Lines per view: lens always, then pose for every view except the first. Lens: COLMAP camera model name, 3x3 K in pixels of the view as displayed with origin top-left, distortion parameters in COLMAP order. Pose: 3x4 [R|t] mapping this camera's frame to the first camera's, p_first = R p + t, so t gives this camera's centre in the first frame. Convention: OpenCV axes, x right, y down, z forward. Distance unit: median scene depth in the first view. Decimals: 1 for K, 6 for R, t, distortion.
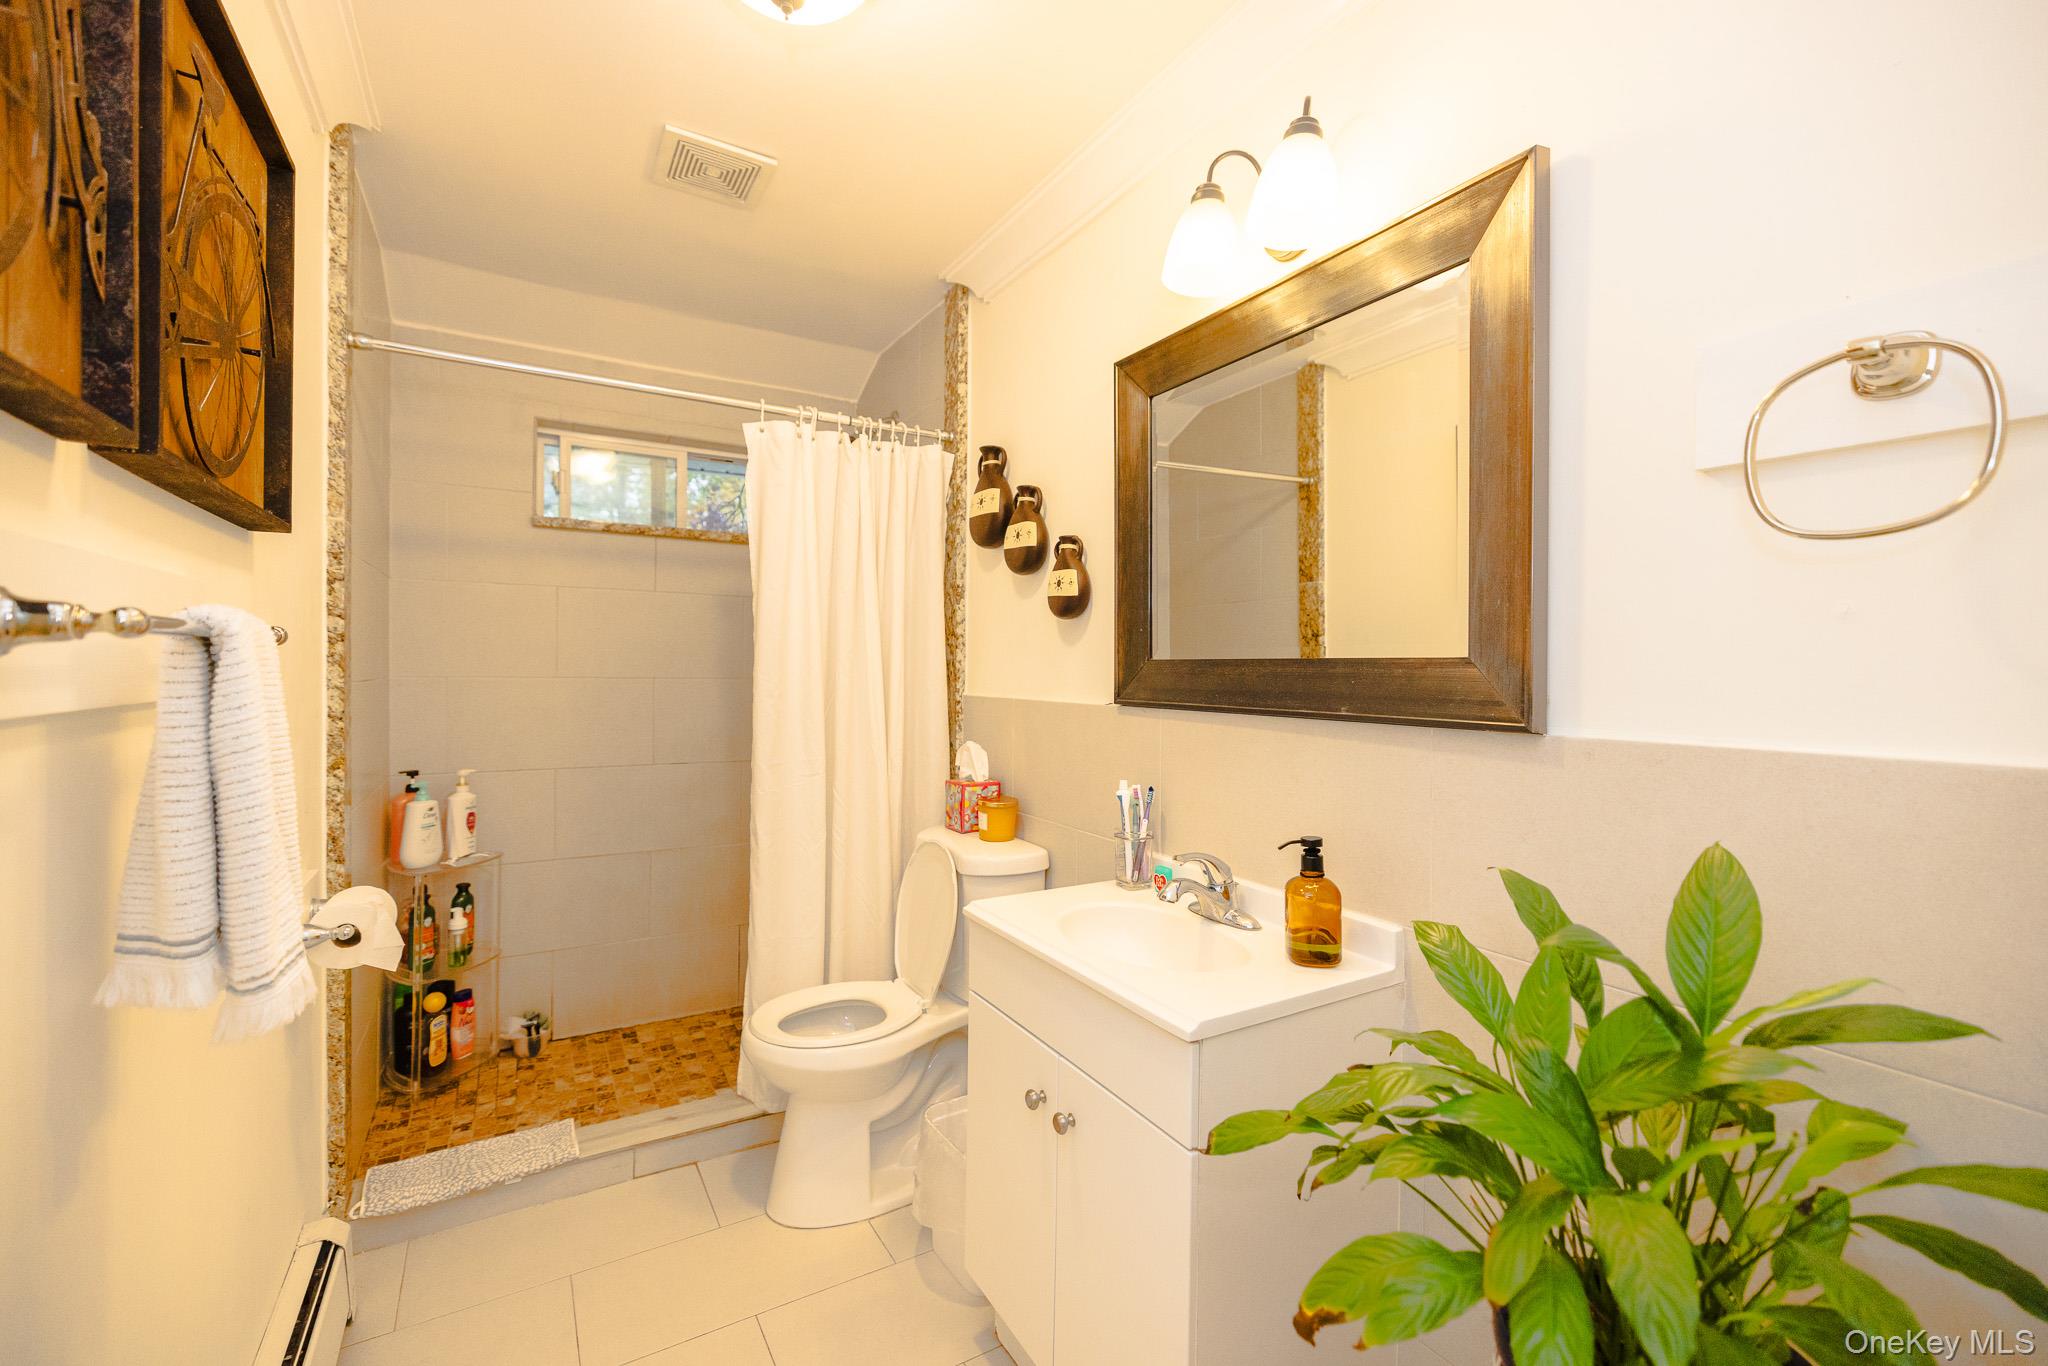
lens RADIAL K [[851.8, 0, 1014.2], [0, 851.8, 674.1], [0, 0, 1]] dist [0.000905, -0.000424]
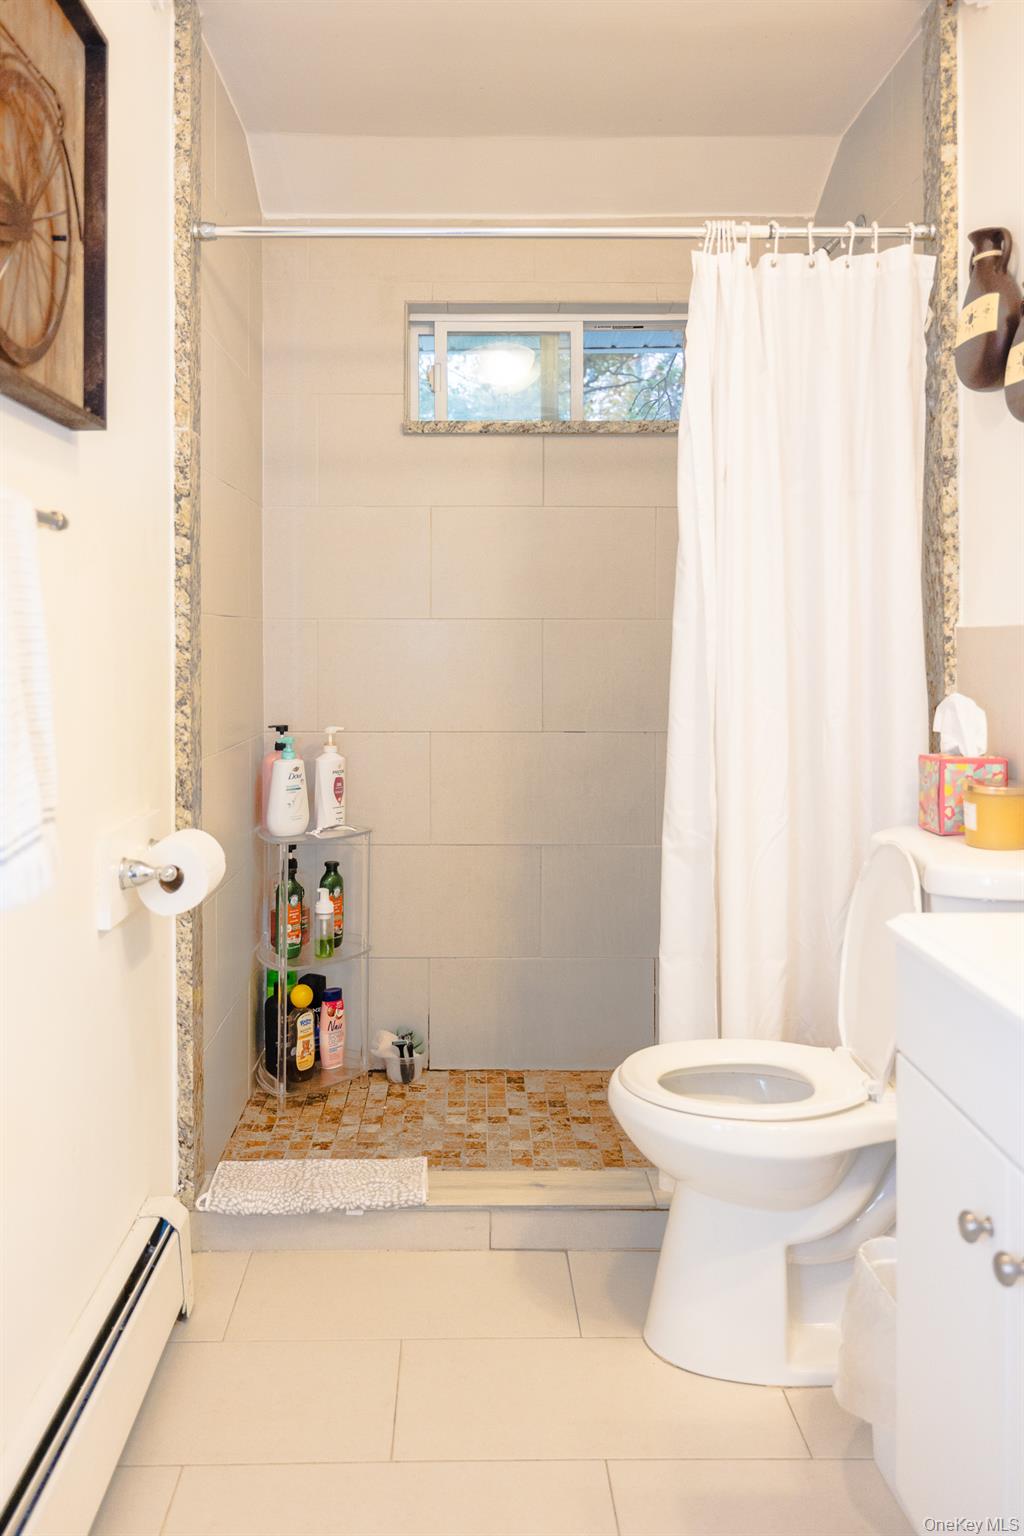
lens RADIAL K [[1222.7, 0, 512.1], [0, 1222.7, 653.8], [0, 0, 1]] dist [-0.001301, 0.007357]
pose [[0.865198, -0.014294, -0.501226, 0.123723], [0.007055, 0.999842, -0.016335, 0.063180], [0.501380, 0.010597, 0.865162, 0.039627]]
